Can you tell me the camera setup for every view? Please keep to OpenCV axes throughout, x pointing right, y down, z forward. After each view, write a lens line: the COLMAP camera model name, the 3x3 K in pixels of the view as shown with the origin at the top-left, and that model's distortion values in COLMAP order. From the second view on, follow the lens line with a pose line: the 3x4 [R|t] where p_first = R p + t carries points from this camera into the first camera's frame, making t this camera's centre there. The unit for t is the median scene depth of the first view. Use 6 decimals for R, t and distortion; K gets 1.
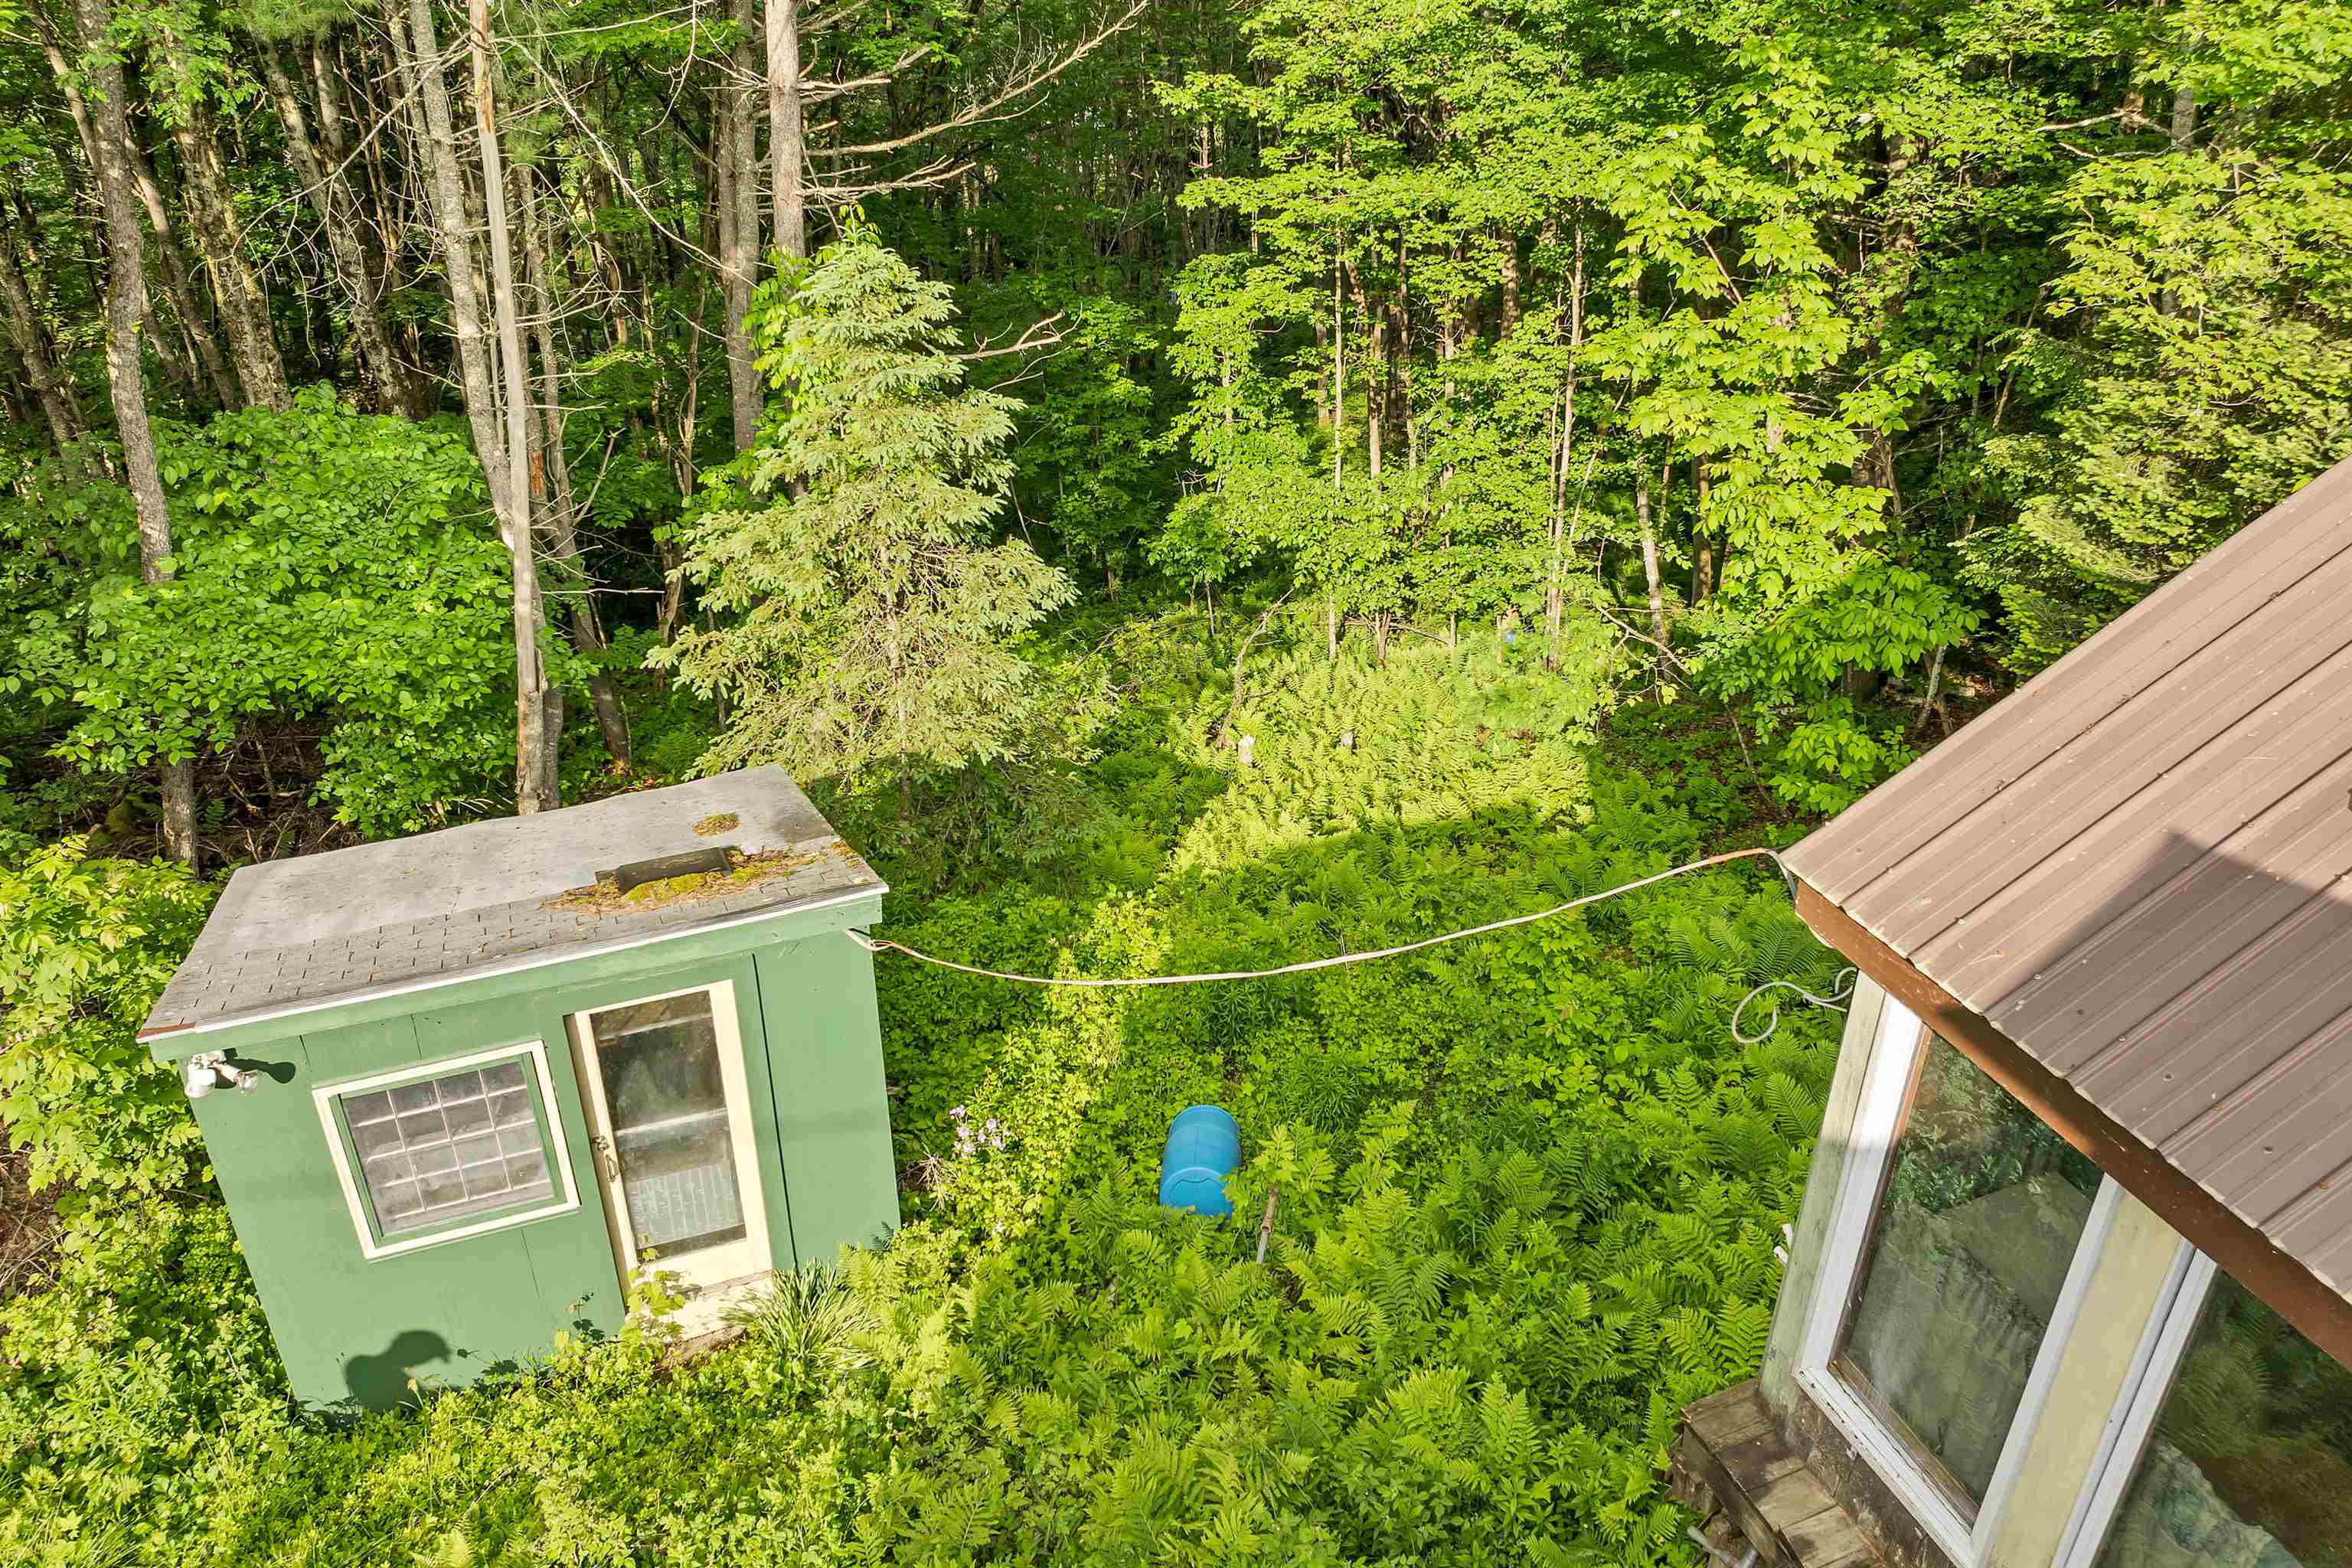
lens RADIAL K [[1696.5, 0, 1185.7], [0, 1696.5, 708.4], [0, 0, 1]] dist [-0.025533, -0.009475]
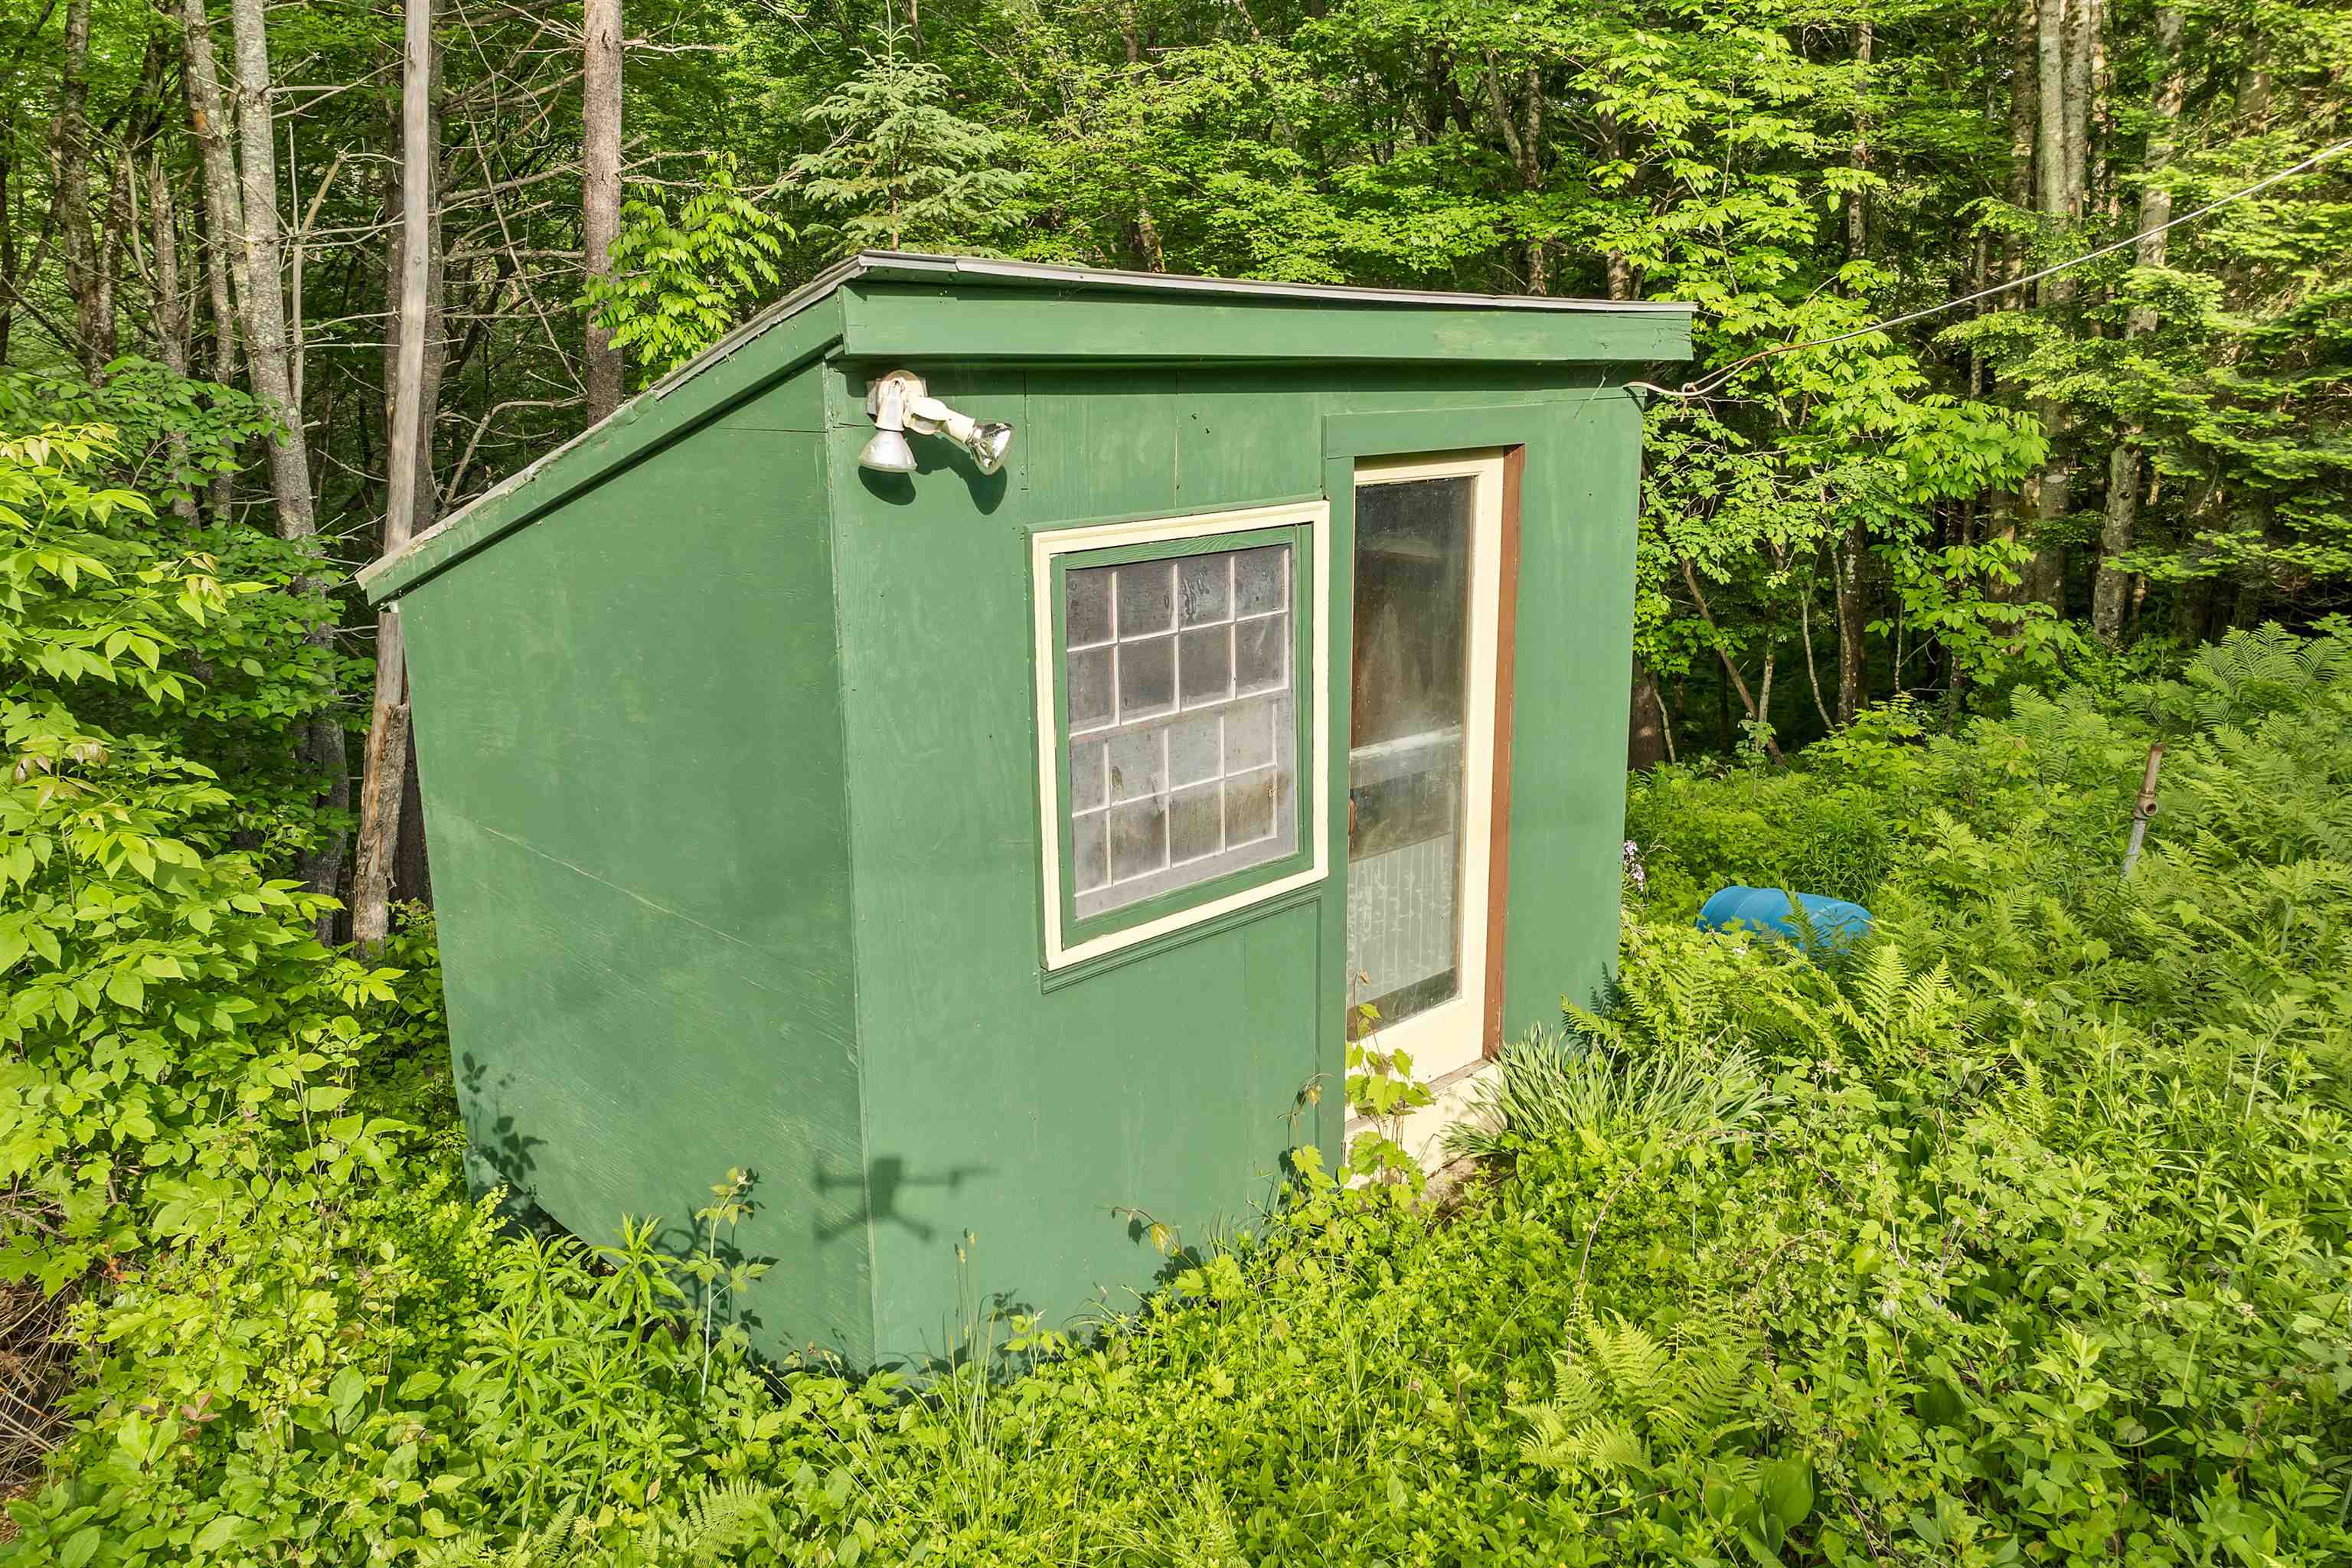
lens RADIAL K [[1696.5, 0, 1185.7], [0, 1696.5, 708.4], [0, 0, 1]] dist [-0.025533, -0.009475]
pose [[0.927270, -0.094008, 0.362398, -0.582601], [0.184571, 0.956945, -0.224029, 0.347465], [-0.325735, 0.274624, 0.904698, 0.479013]]
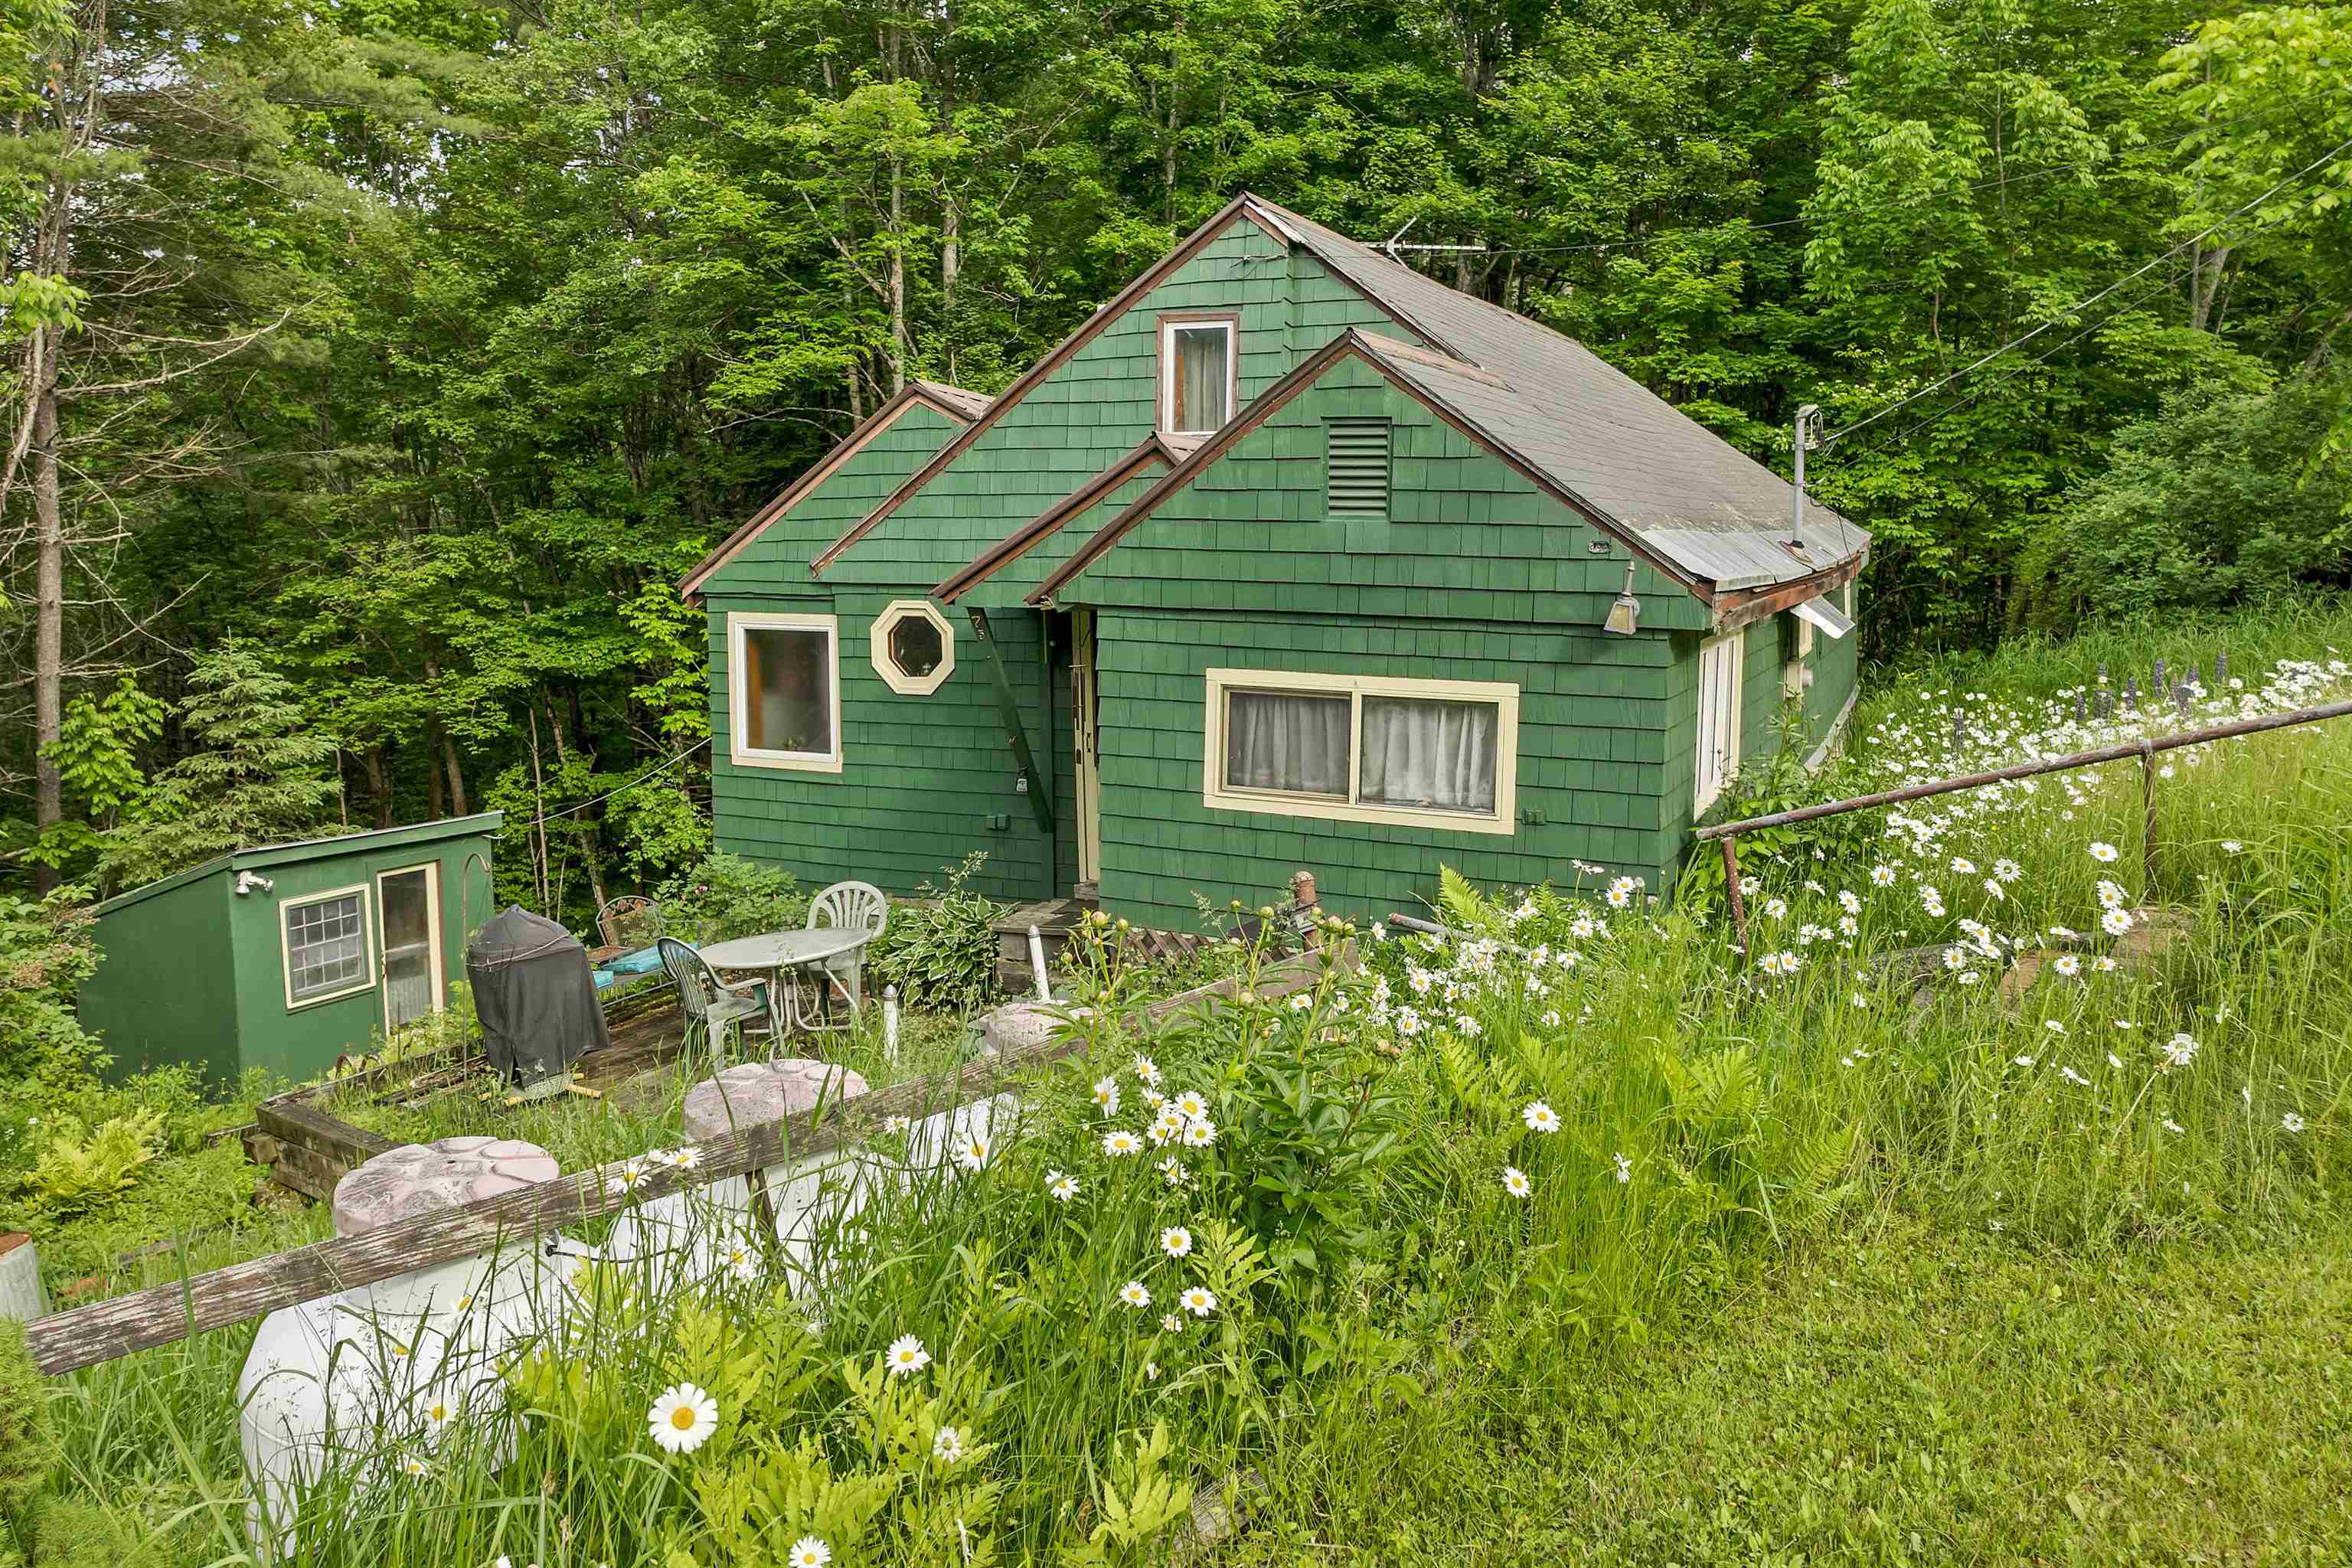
lens RADIAL K [[1696.5, 0, 1185.7], [0, 1696.5, 708.4], [0, 0, 1]] dist [-0.025533, -0.009475]
pose [[0.737594, -0.076149, 0.670937, -0.951013], [0.329160, 0.908119, -0.258793, 0.816571], [-0.589584, 0.411729, 0.694888, -1.102855]]
